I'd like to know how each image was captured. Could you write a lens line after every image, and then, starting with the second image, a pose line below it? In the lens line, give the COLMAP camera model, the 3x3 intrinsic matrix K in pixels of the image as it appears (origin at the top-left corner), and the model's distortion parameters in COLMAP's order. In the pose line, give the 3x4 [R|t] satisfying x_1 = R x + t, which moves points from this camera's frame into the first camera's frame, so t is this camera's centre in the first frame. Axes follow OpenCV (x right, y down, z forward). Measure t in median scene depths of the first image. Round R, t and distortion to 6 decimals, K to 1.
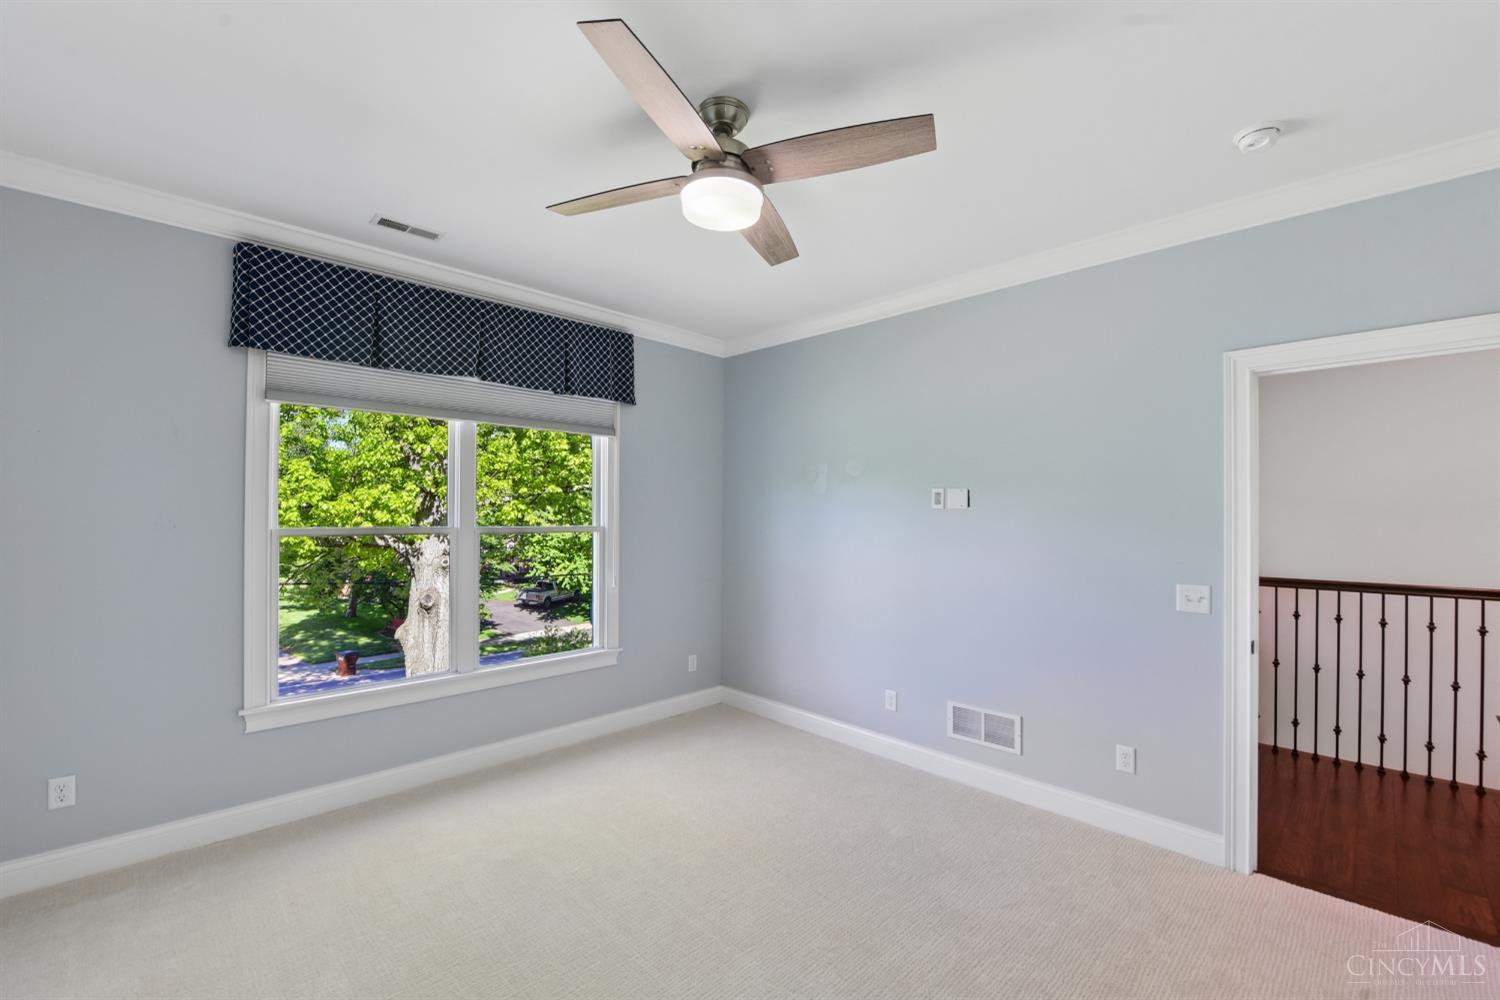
lens RADIAL K [[632.0, 0, 755.3], [0, 632.0, 509.1], [0, 0, 1]] dist [-0.000971, -0.000113]
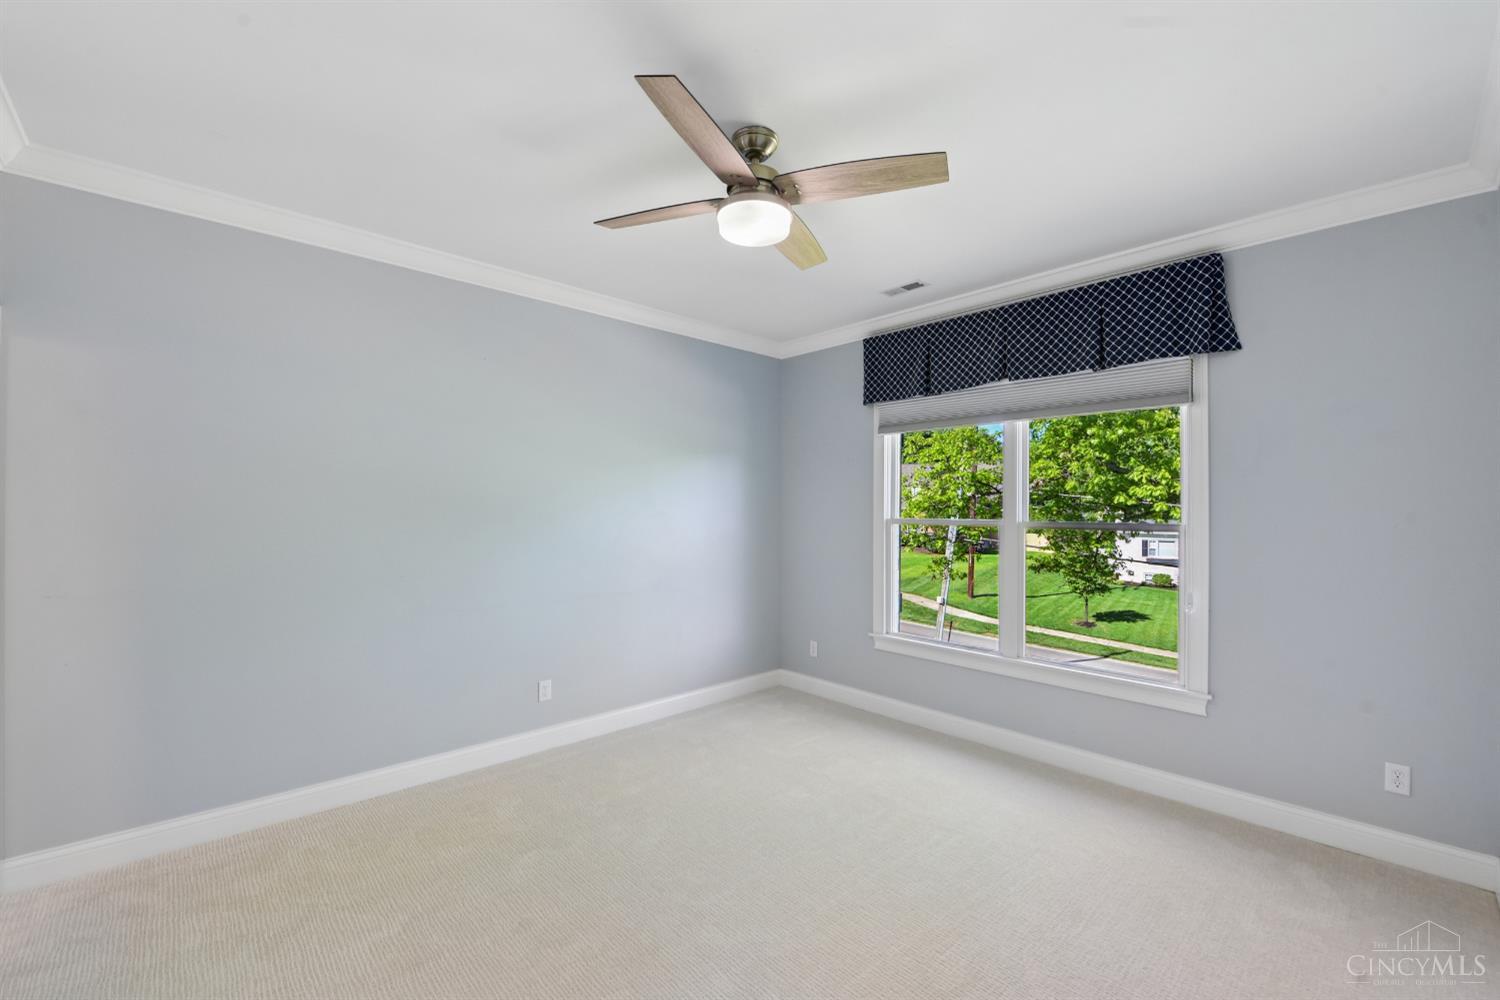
lens RADIAL K [[632.0, 0, 755.3], [0, 632.0, 509.1], [0, 0, 1]] dist [-0.000971, -0.000113]
pose [[-0.032036, -0.003636, -0.999480, 1.054241], [0.005853, 0.999976, -0.003826, 0.016491], [0.999470, -0.005973, -0.032014, 1.025220]]
